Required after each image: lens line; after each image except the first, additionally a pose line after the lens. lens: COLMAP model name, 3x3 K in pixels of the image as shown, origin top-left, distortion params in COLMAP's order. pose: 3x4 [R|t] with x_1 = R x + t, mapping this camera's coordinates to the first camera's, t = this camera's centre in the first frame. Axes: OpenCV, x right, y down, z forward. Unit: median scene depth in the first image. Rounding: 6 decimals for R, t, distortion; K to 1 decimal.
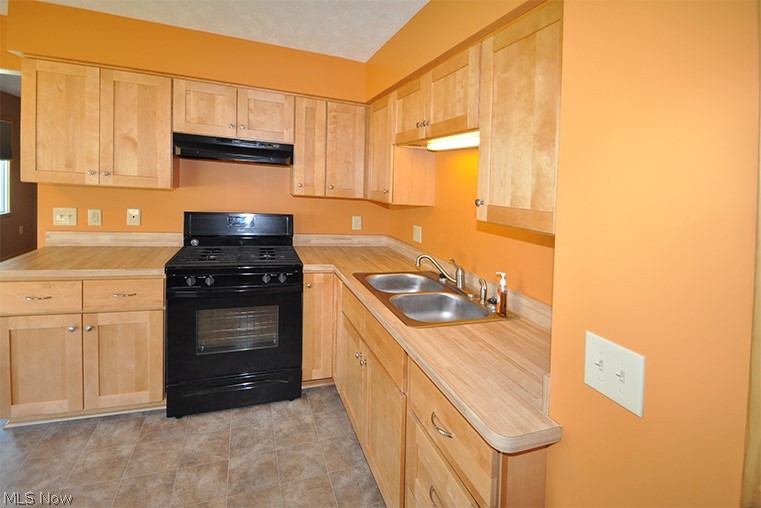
lens RADIAL K [[349.9, 0, 380.5], [0, 349.9, 191.7], [0, 0, 1]] dist [-0.004987, -0.001519]
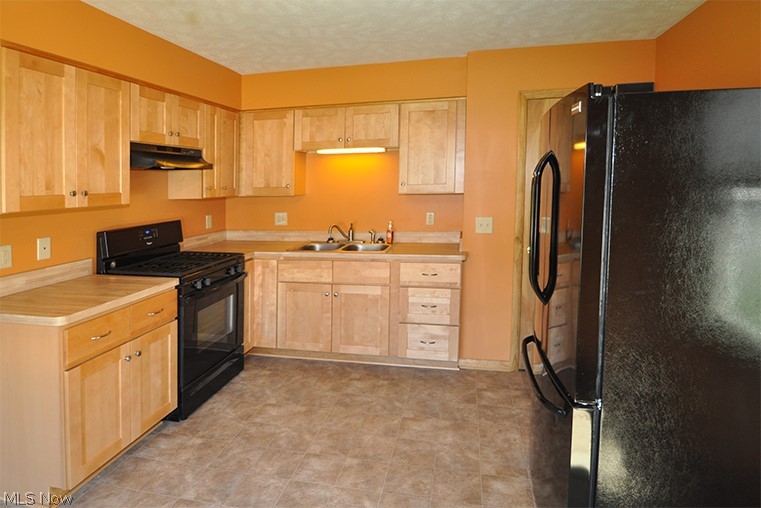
lens RADIAL K [[428.6, 0, 378.6], [0, 428.6, 253.1], [0, 0, 1]] dist [-0.004504, 0.001838]
pose [[0.536336, -0.216867, 0.815667, -1.233594], [0.074927, 0.974843, 0.209921, -0.071768], [-0.840672, -0.051473, 0.539092, -0.175375]]
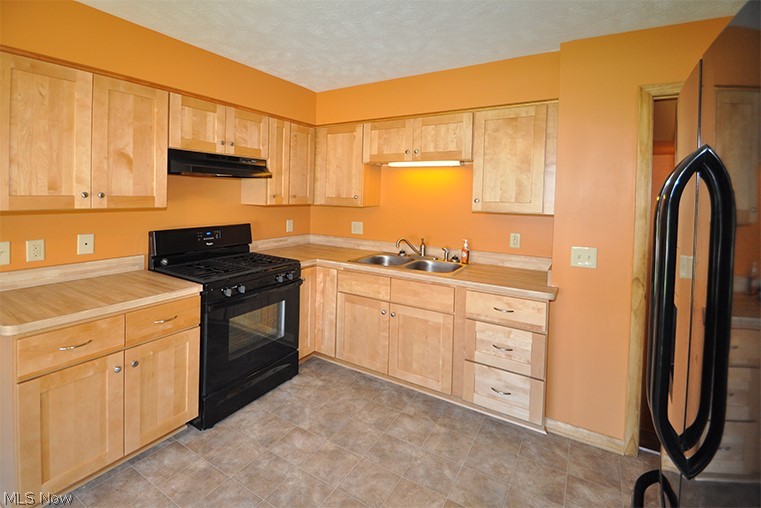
lens RADIAL K [[323.8, 0, 370.5], [0, 323.8, 203.6], [0, 0, 1]] dist [0.001873, -0.002034]
pose [[0.822844, -0.068380, 0.564138, -0.661674], [0.047636, 0.997540, 0.051433, -0.038815], [-0.566267, -0.015448, 0.824077, -0.048424]]
